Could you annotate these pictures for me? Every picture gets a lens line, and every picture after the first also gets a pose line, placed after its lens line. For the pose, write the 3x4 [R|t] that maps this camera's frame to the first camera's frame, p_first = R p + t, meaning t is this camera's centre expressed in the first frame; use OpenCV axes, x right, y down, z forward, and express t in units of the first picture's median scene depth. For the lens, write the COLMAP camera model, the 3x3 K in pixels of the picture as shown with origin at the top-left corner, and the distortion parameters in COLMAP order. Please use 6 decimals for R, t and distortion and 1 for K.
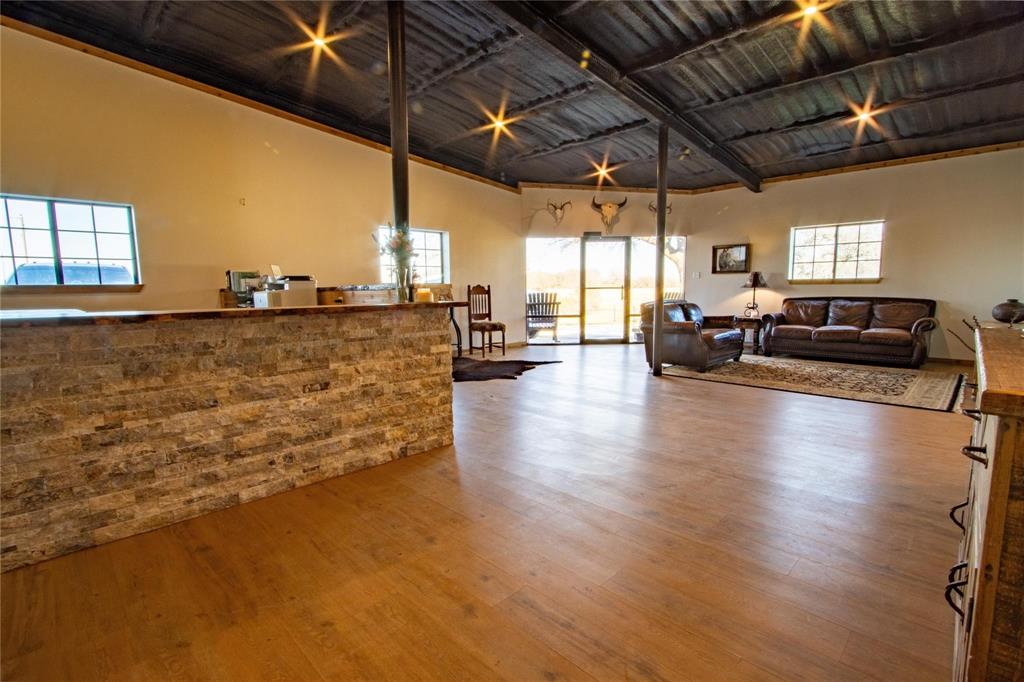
lens RADIAL K [[482.4, 0, 539.4], [0, 482.4, 351.8], [0, 0, 1]] dist [-0.023752, -0.000100]
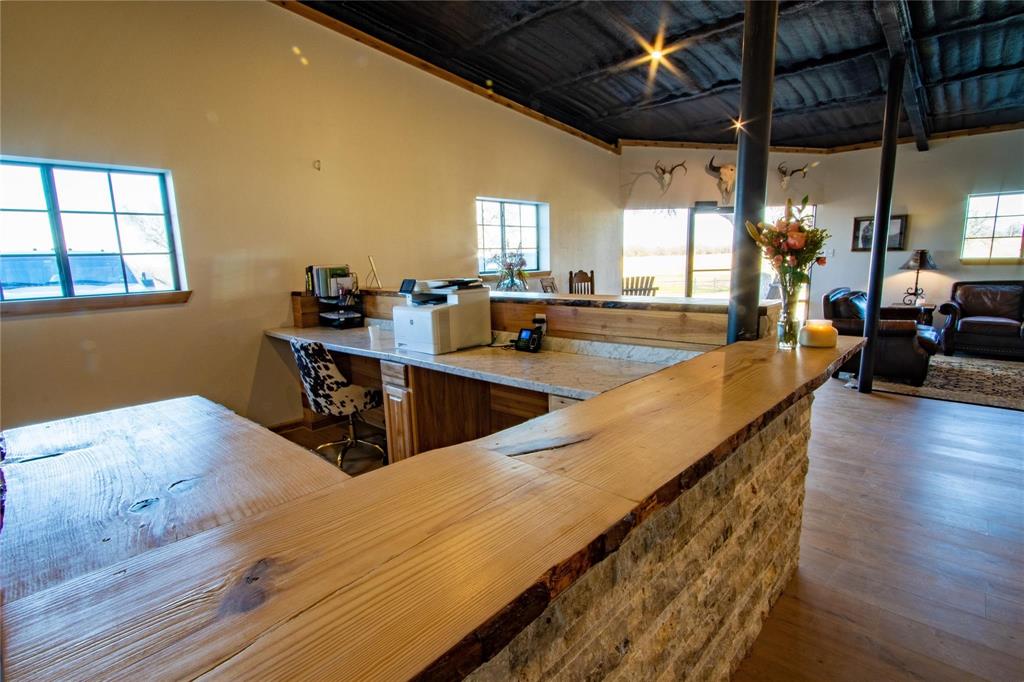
lens RADIAL K [[482.4, 0, 511.3], [0, 482.4, 345.6], [0, 0, 1]] dist [-0.023752, -0.000100]
pose [[0.999322, -0.022388, 0.029239, -0.276948], [0.020754, 0.998269, 0.055028, -0.063592], [-0.030421, -0.054383, 0.998057, 0.211166]]
